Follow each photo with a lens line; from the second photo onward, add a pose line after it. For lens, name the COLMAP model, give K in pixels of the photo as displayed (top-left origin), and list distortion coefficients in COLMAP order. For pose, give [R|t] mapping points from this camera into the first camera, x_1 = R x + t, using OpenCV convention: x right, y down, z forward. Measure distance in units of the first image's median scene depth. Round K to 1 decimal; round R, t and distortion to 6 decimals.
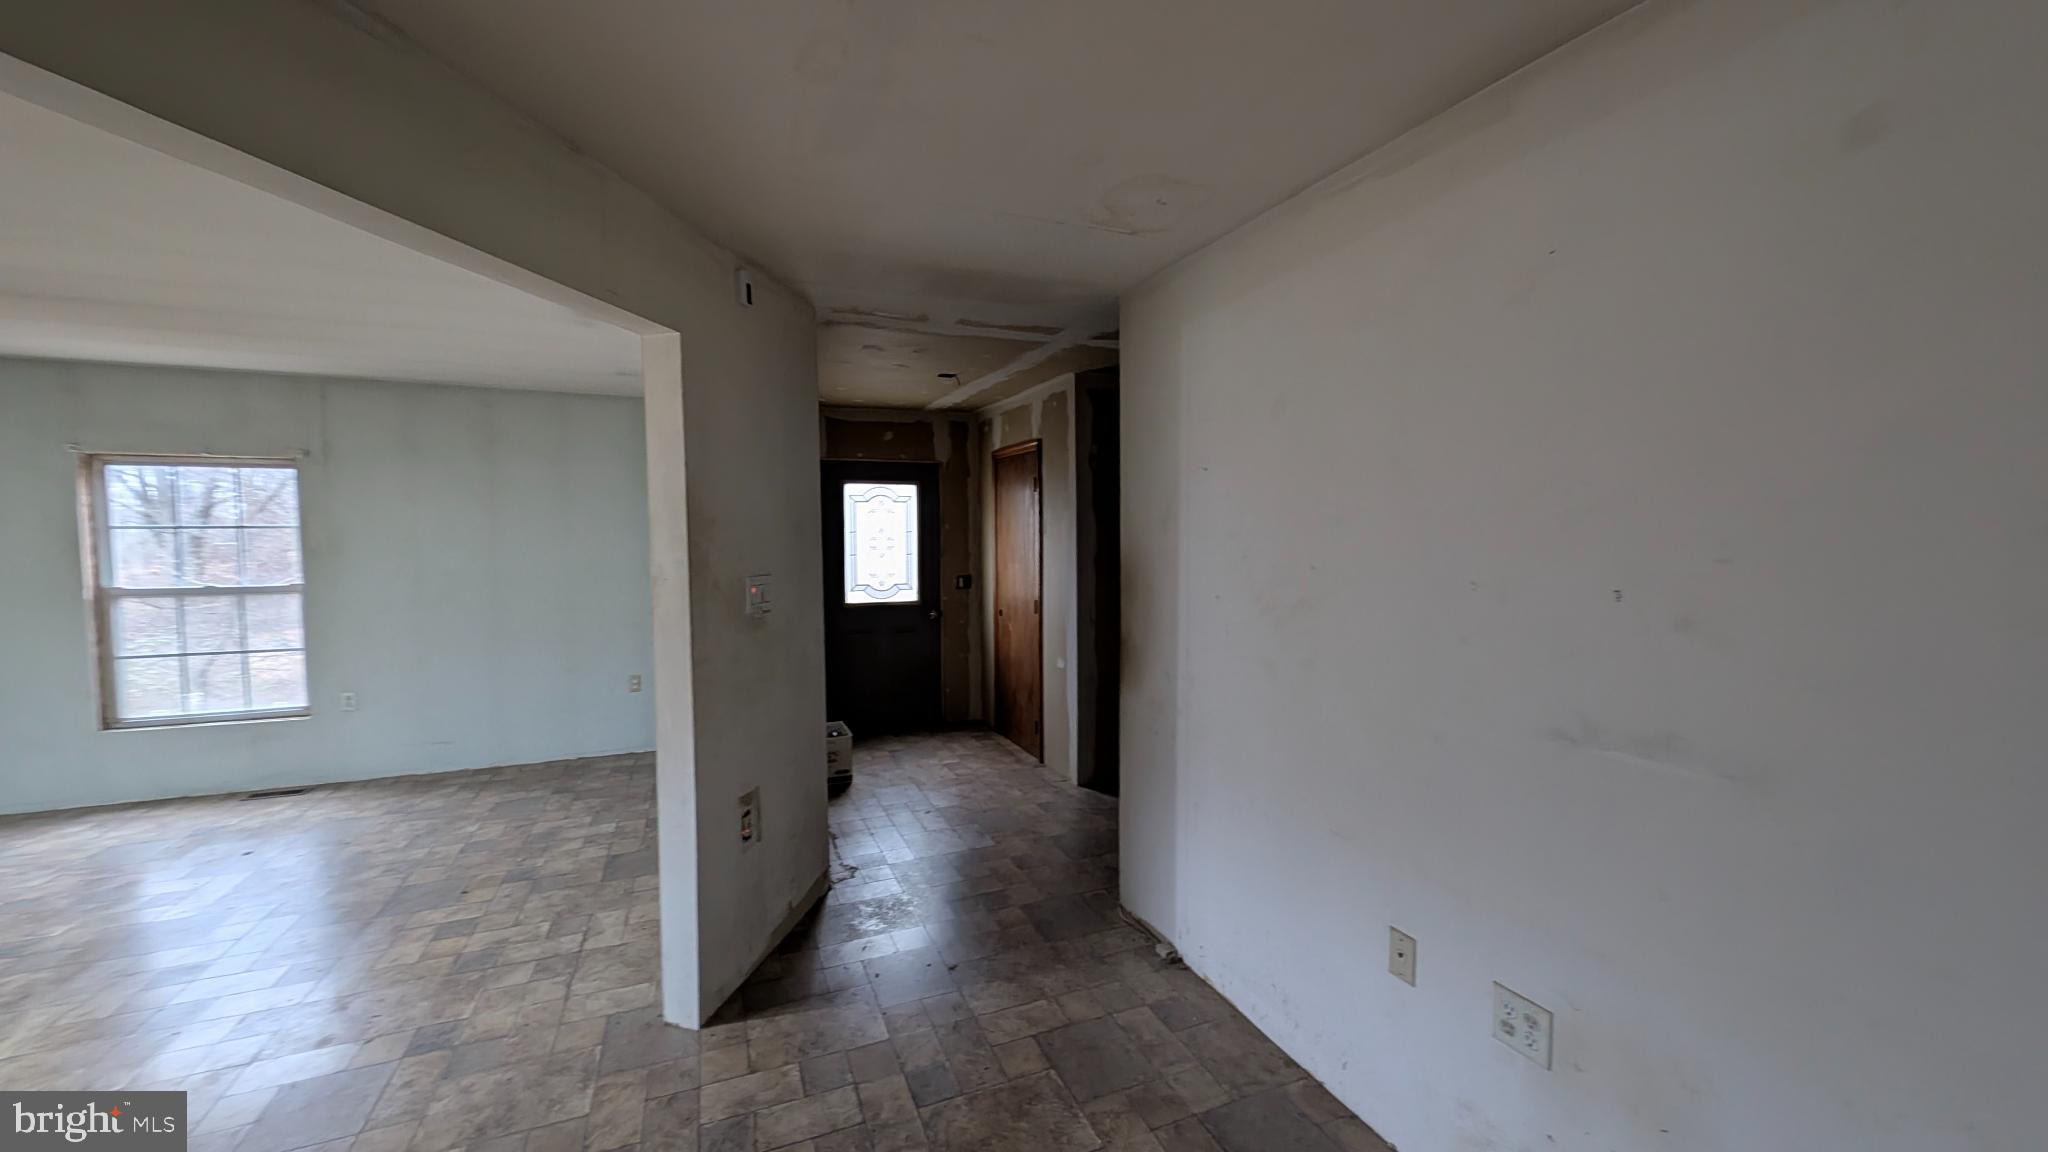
lens RADIAL K [[763.5, 0, 1013.3], [0, 763.5, 576.4], [0, 0, 1]] dist [0.015709, -0.007496]
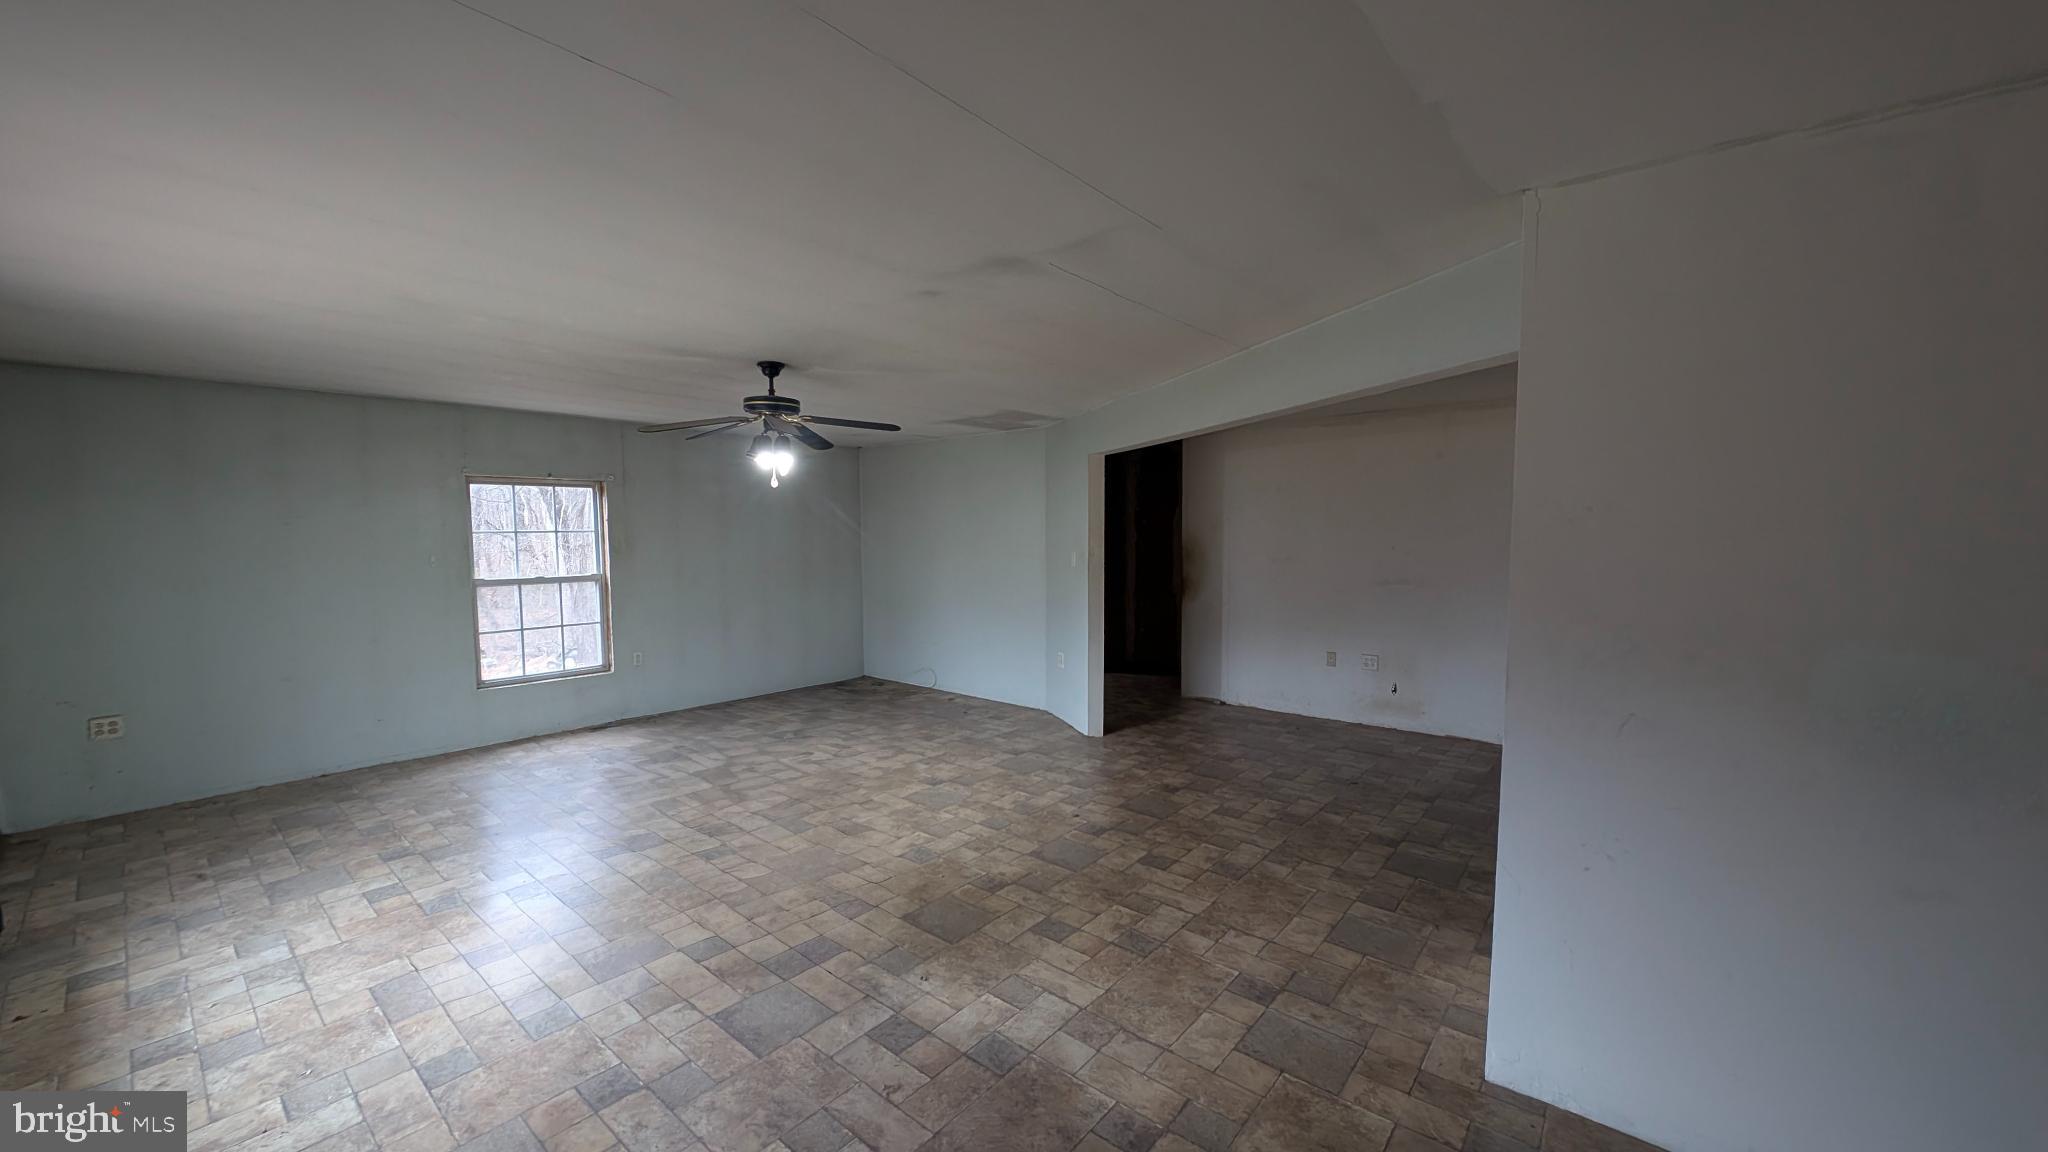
lens RADIAL K [[765.6, 0, 1015.8], [0, 765.6, 569.0], [0, 0, 1]] dist [0.006153, -0.000317]
pose [[0.883033, -0.026553, 0.468560, -0.934627], [0.029448, 0.999566, 0.001148, 0.022296], [-0.468387, 0.012785, 0.883431, -0.543978]]
